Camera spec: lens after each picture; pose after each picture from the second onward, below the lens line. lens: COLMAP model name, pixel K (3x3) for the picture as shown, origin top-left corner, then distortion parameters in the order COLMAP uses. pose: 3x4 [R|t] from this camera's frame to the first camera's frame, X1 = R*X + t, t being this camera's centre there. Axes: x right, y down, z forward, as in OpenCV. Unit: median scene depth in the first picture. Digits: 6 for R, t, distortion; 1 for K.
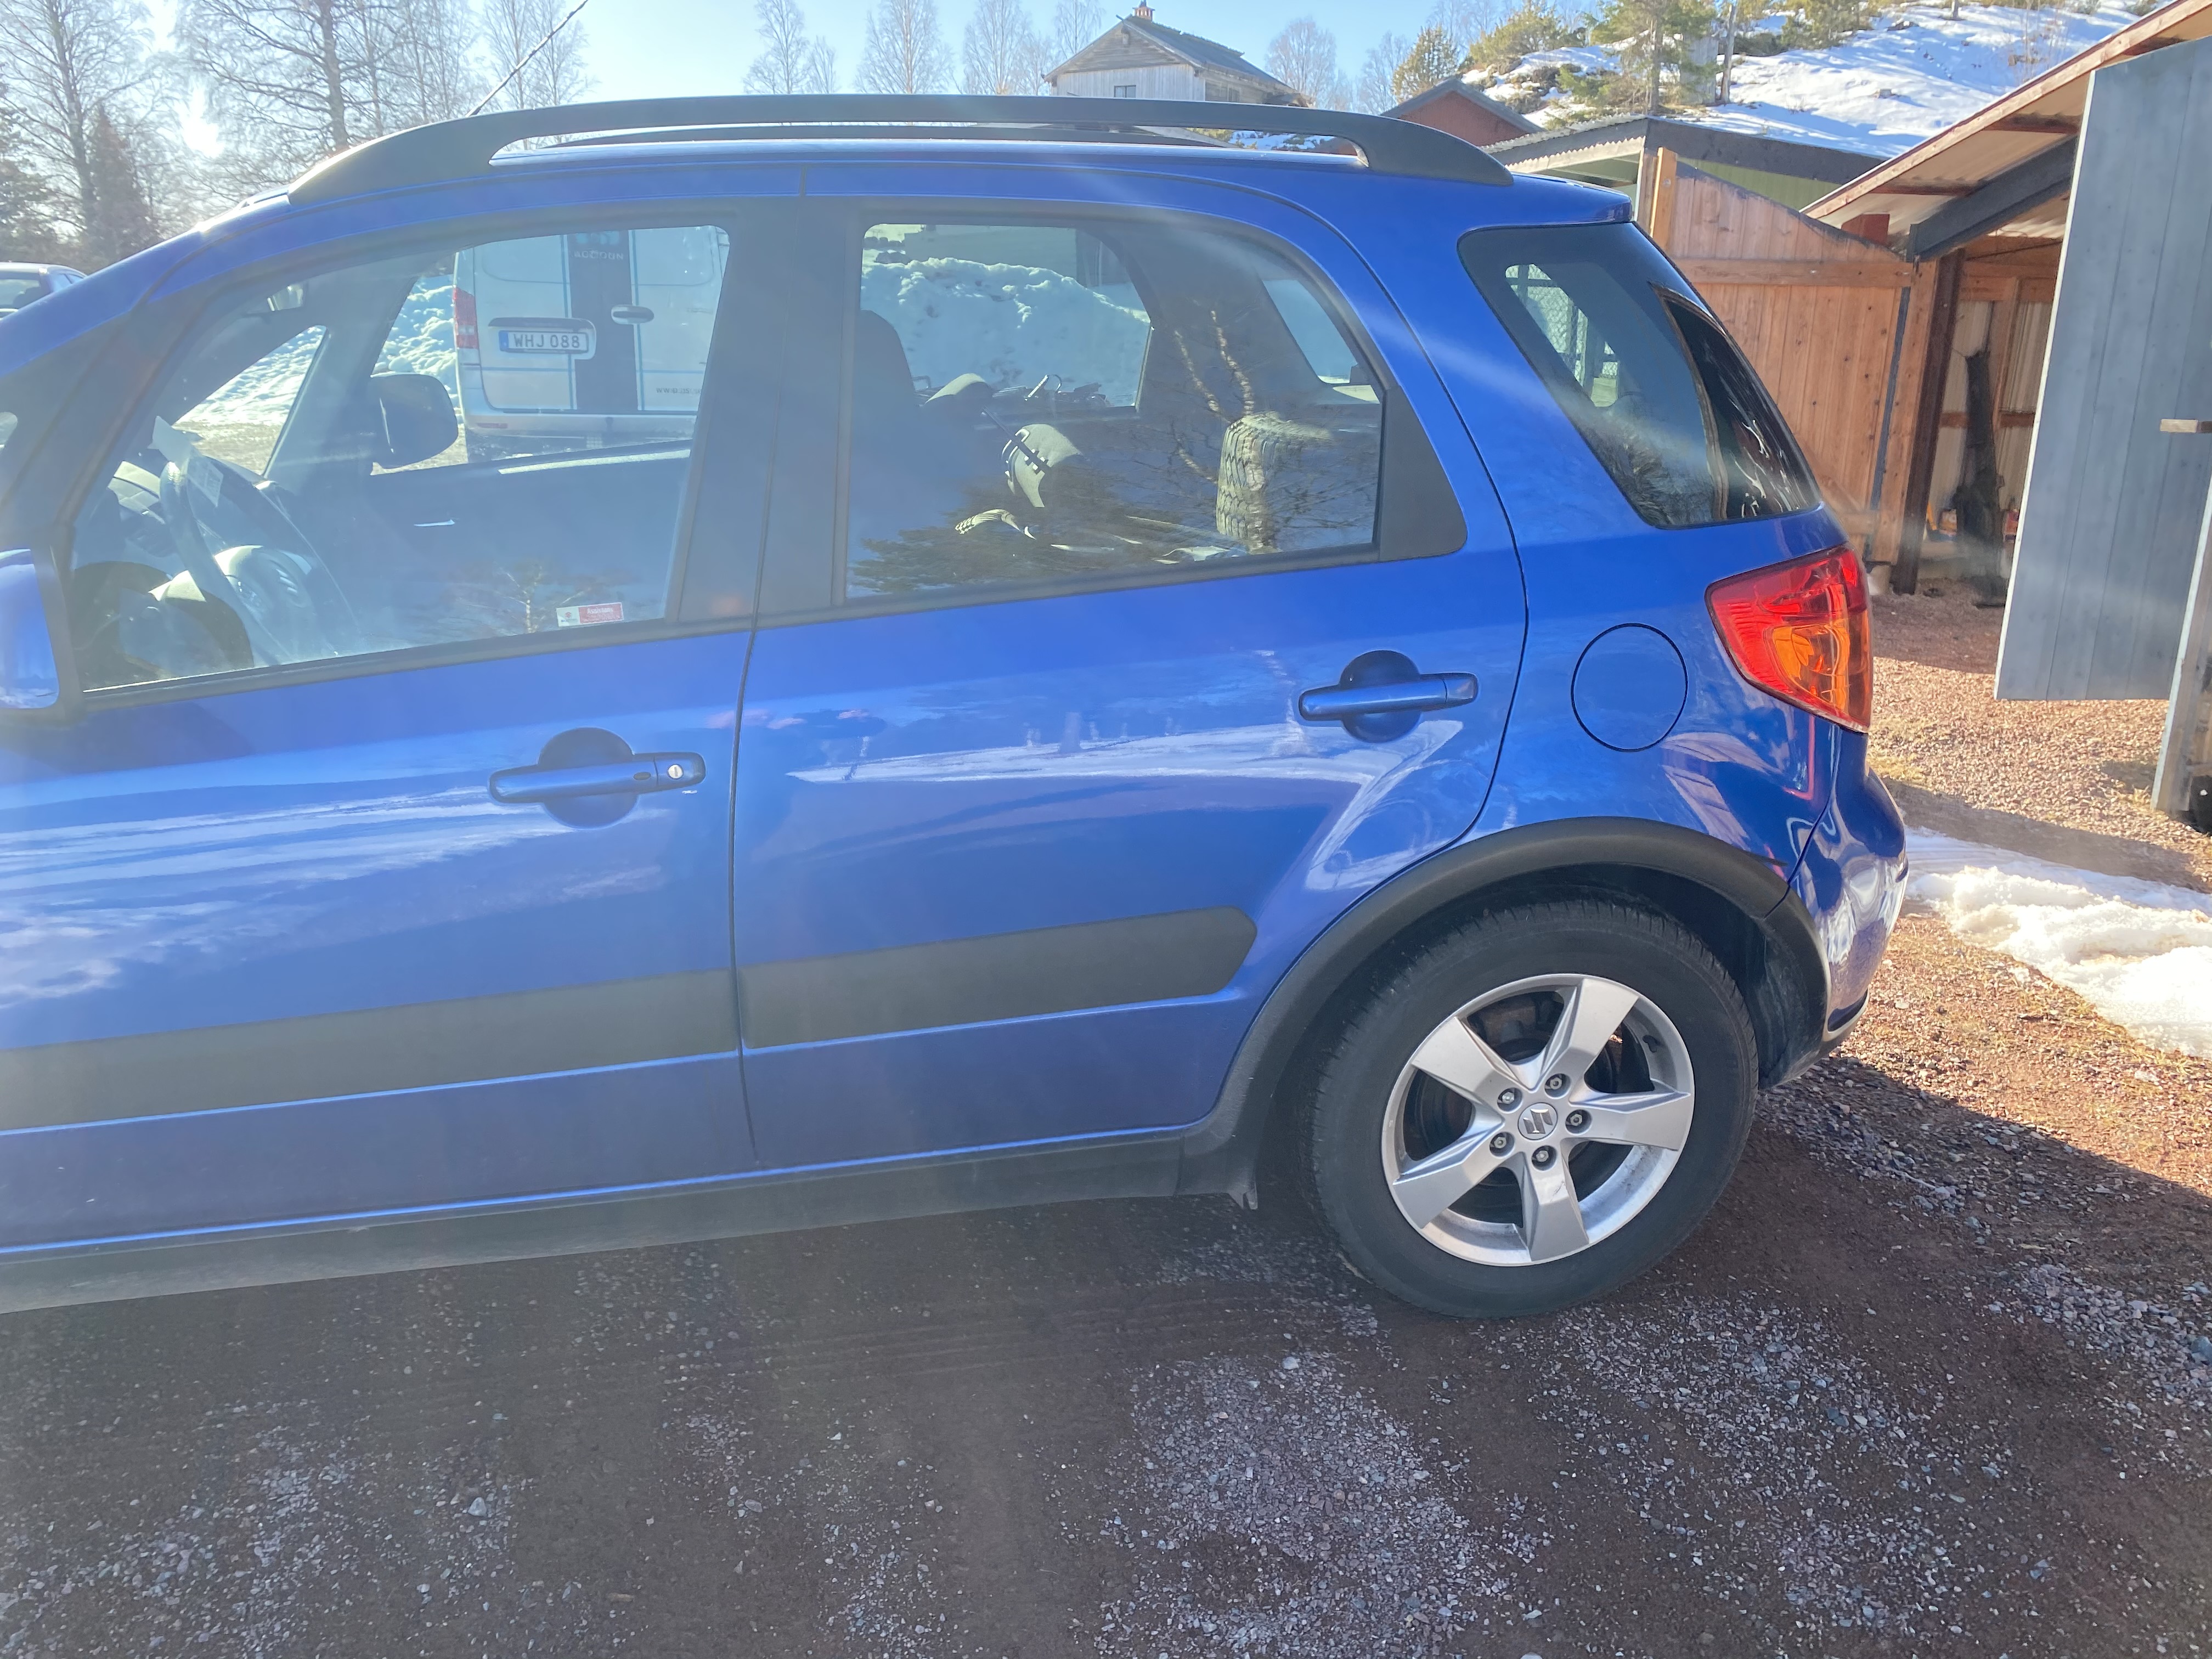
lens RADIAL K [[1680.2, 0, 1101.7], [0, 1680.2, 837.6], [0, 0, 1]] dist [0.030582, -0.028015]
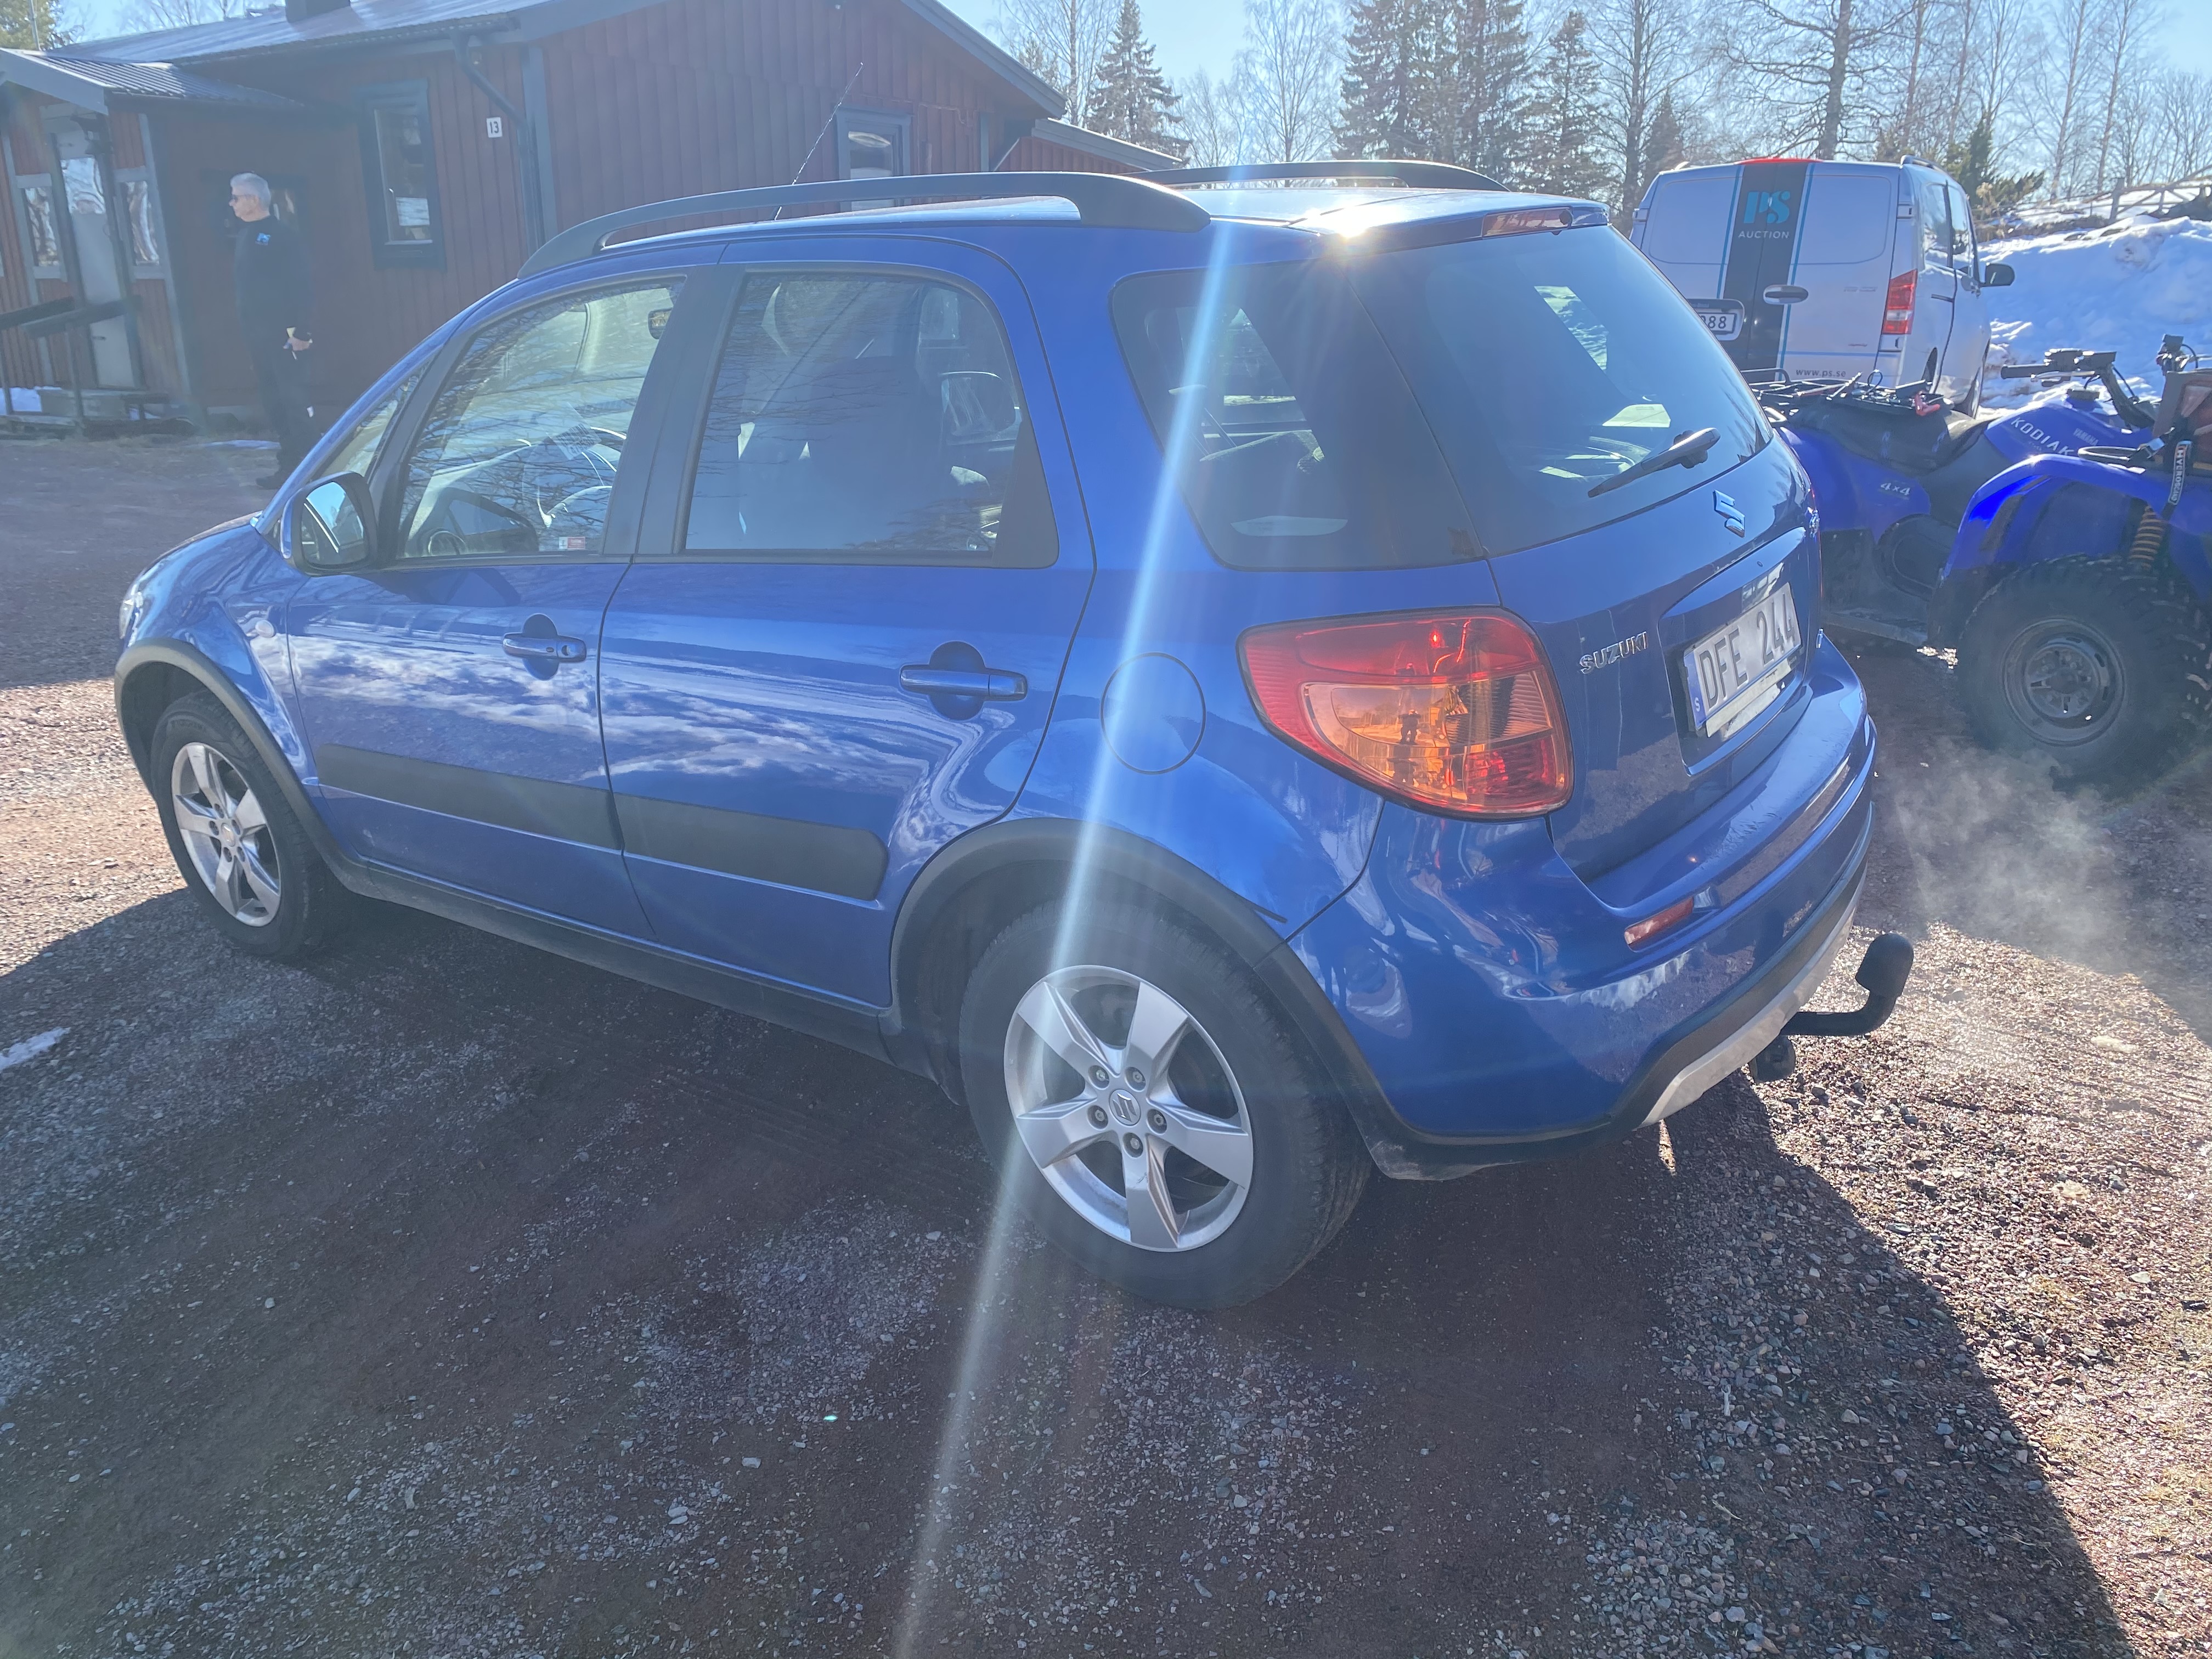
lens RADIAL K [[1680.2, 0, 1105.6], [0, 1680.2, 832.4], [0, 0, 1]] dist [0.030582, -0.028015]
pose [[0.682376, 0.213107, -0.699249, 0.121434], [-0.202178, 0.974268, 0.099624, -0.013367], [0.702486, 0.073392, 0.707903, 0.028255]]
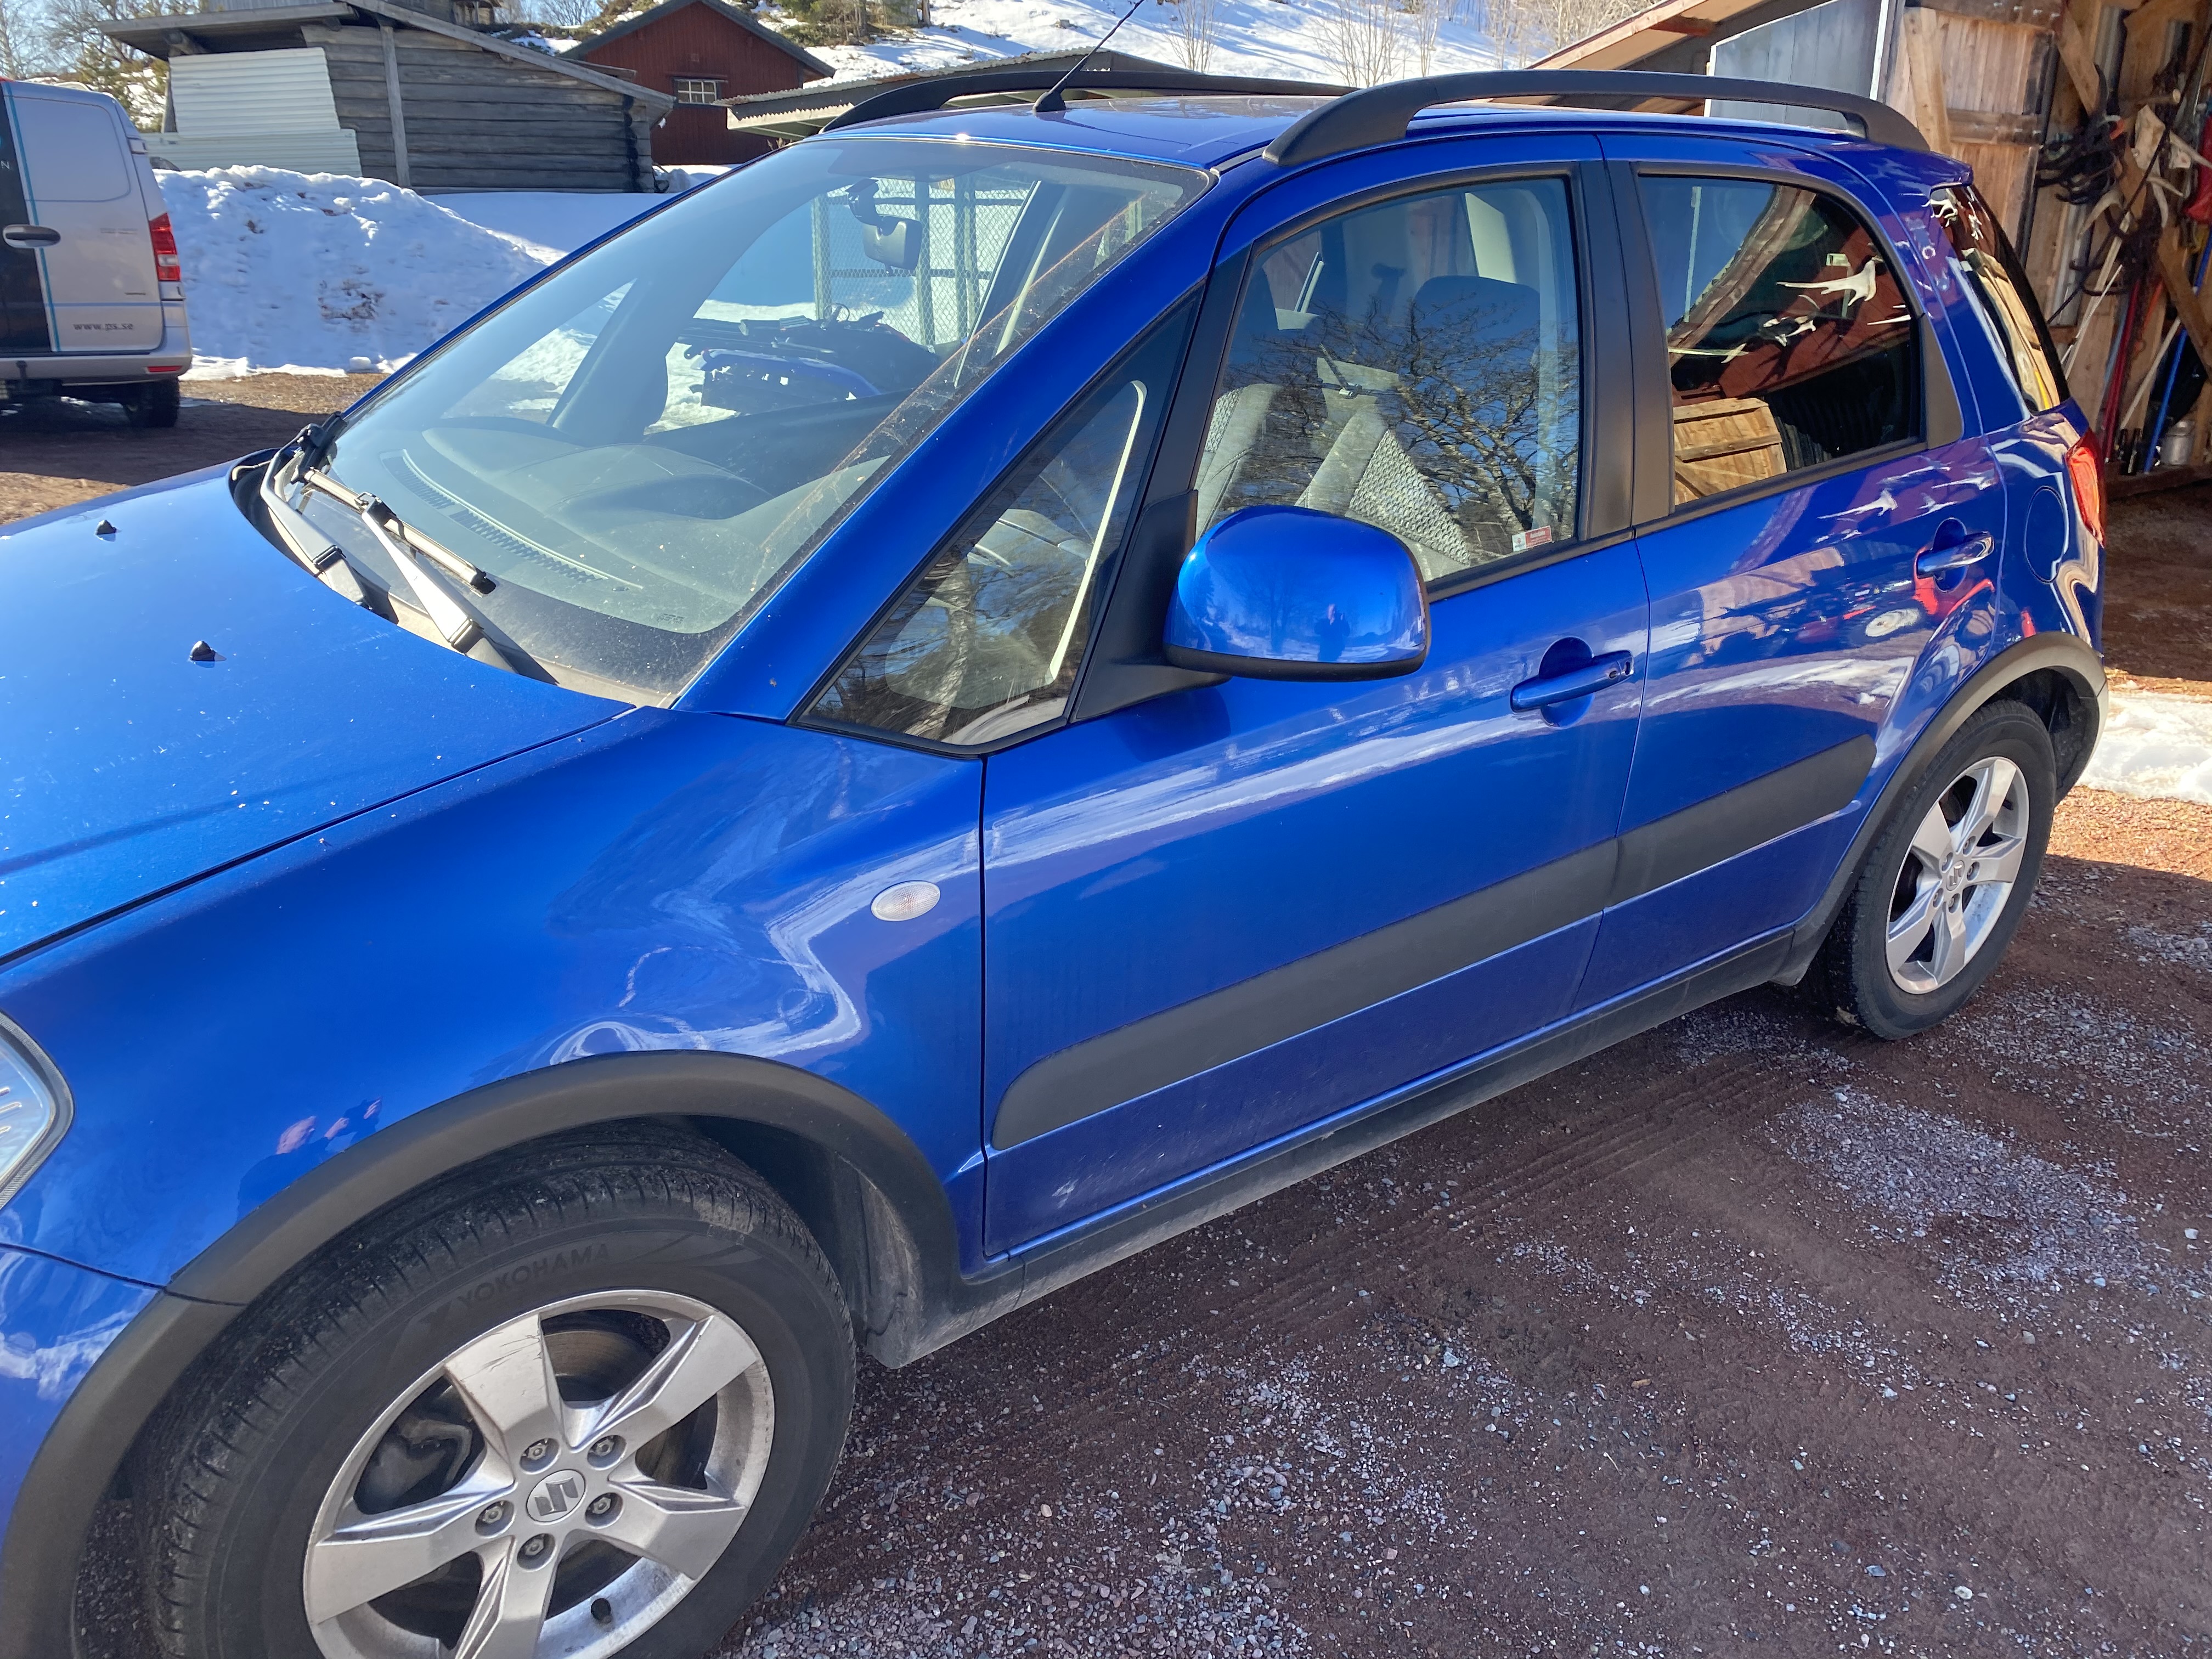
lens RADIAL K [[1680.2, 0, 1101.4], [0, 1680.2, 812.4], [0, 0, 1]] dist [0.030582, -0.028015]
pose [[0.898516, -0.145028, 0.414289, -0.112477], [0.131152, 0.989427, 0.061919, -0.006389], [-0.418889, -0.001301, 0.908037, 0.010989]]
